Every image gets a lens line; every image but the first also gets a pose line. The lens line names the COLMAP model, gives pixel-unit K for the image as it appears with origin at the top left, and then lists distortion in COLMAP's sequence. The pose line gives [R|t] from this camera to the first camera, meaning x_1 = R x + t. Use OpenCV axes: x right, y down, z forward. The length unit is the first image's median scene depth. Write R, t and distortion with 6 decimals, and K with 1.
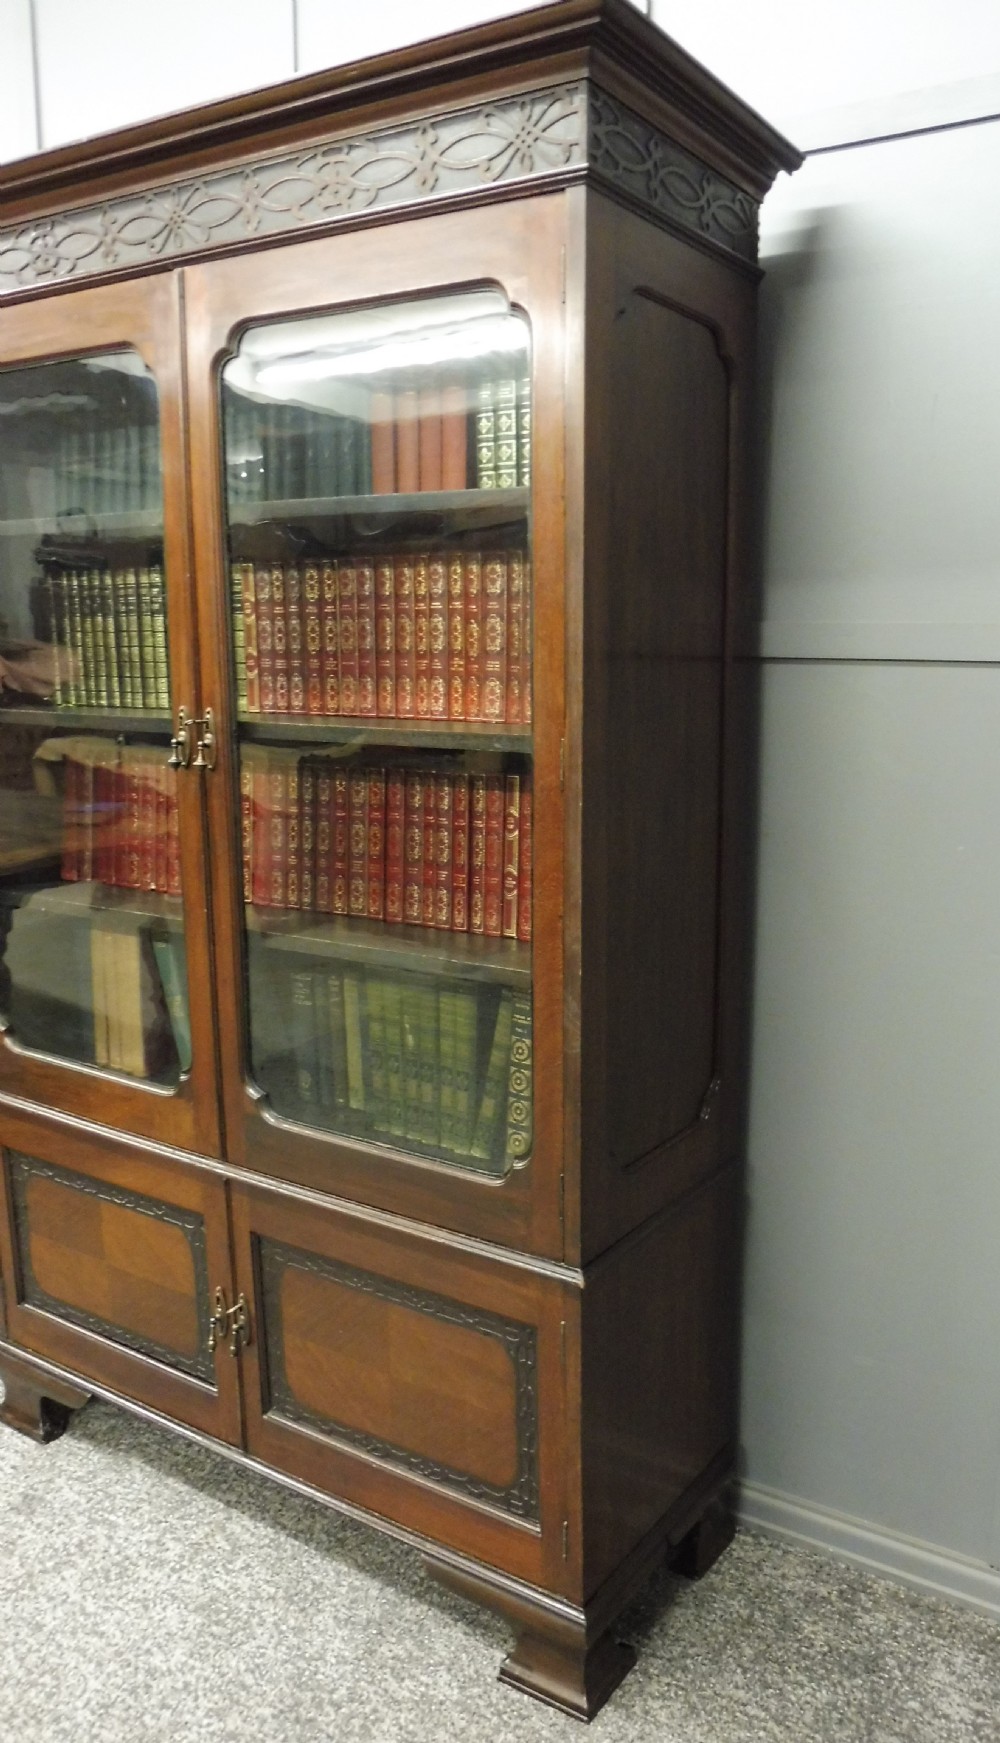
lens RADIAL K [[1284.4, 0, 639.8], [0, 1284.4, 874.9], [0, 0, 1]] dist [-0.066756, 0.035442]
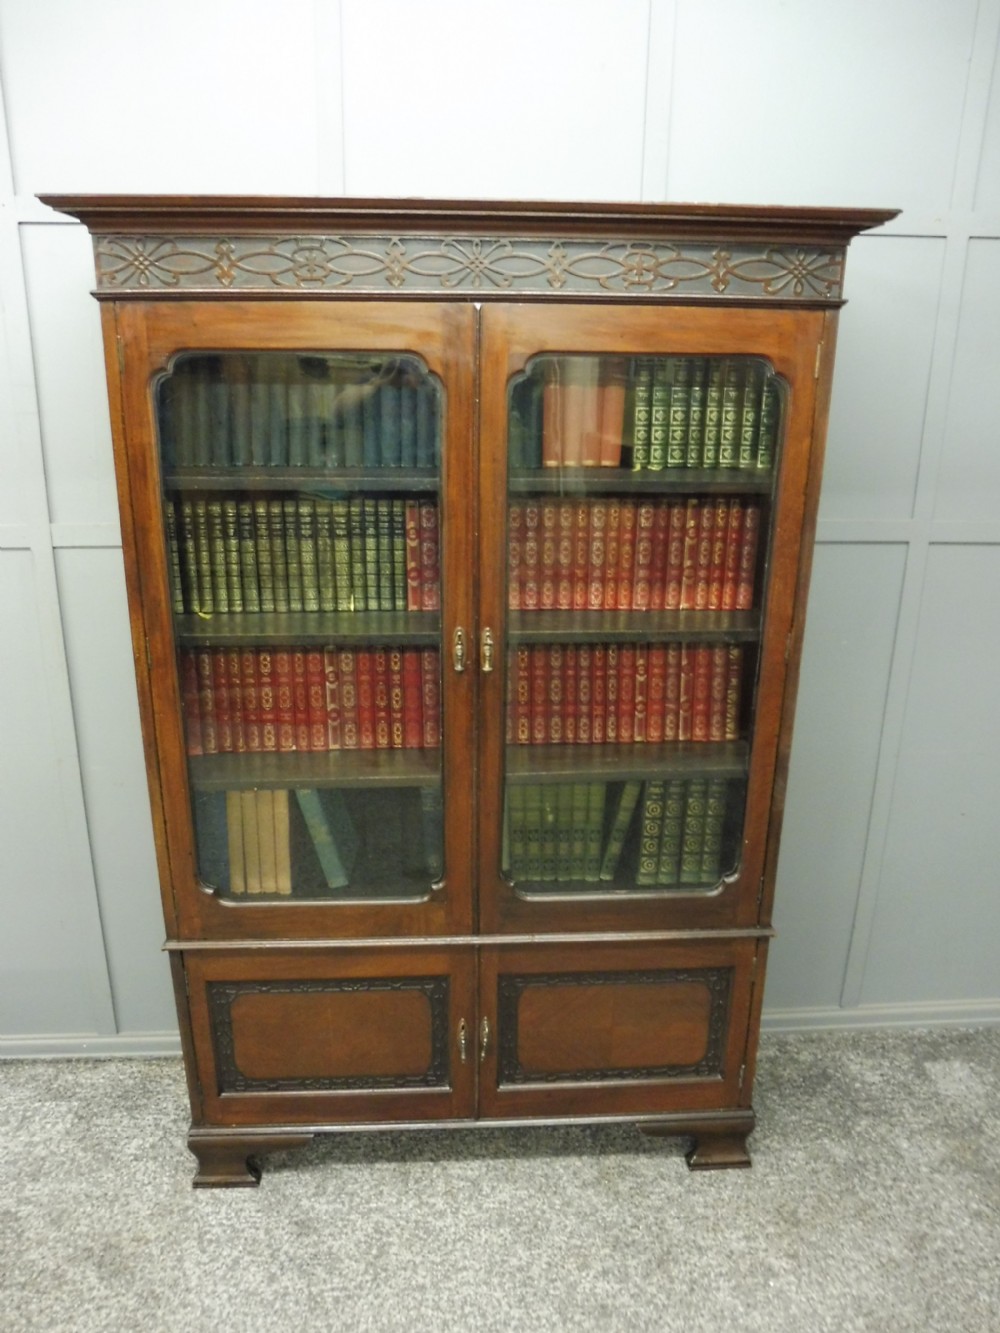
lens RADIAL K [[975.3, 0, 494.7], [0, 975.3, 672.8], [0, 0, 1]] dist [-0.062890, 0.034209]
pose [[0.833915, -0.172611, 0.524206, -0.819027], [0.101492, 0.981596, 0.161766, -0.231479], [-0.542481, -0.081696, 0.836086, 0.108293]]
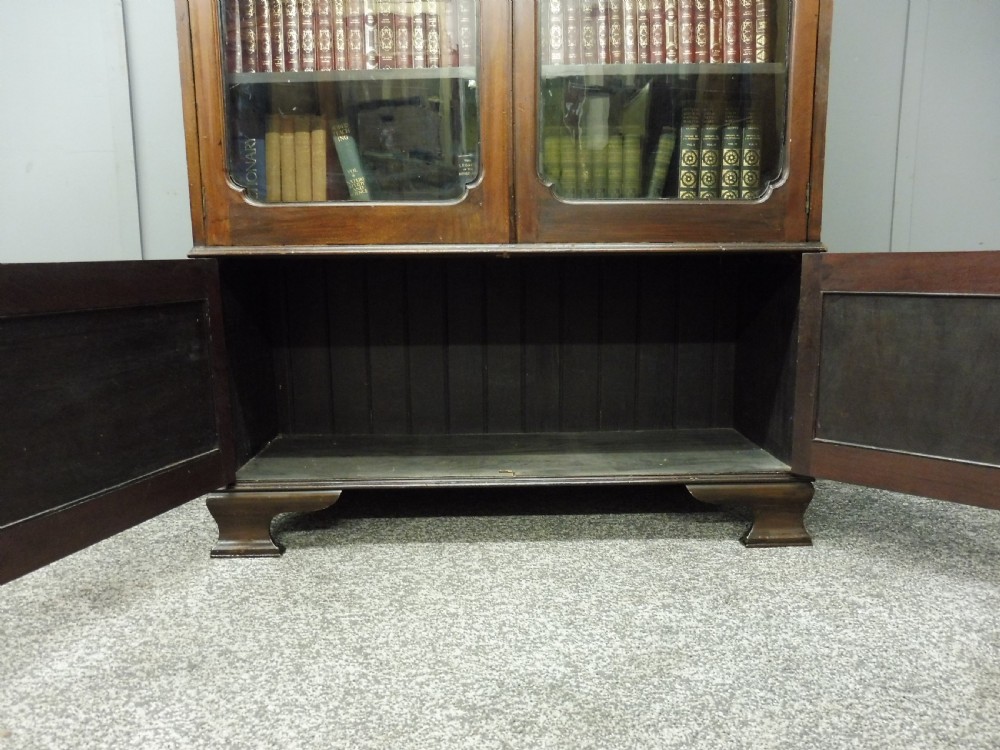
lens RADIAL K [[731.7, 0, 504.8], [0, 731.7, 382.9], [0, 0, 1]] dist [-0.062890, 0.034209]
pose [[0.847043, -0.105598, 0.520929, -0.747954], [0.113994, 0.993353, 0.016006, 0.356534], [-0.519156, 0.045825, 0.853450, 0.345924]]
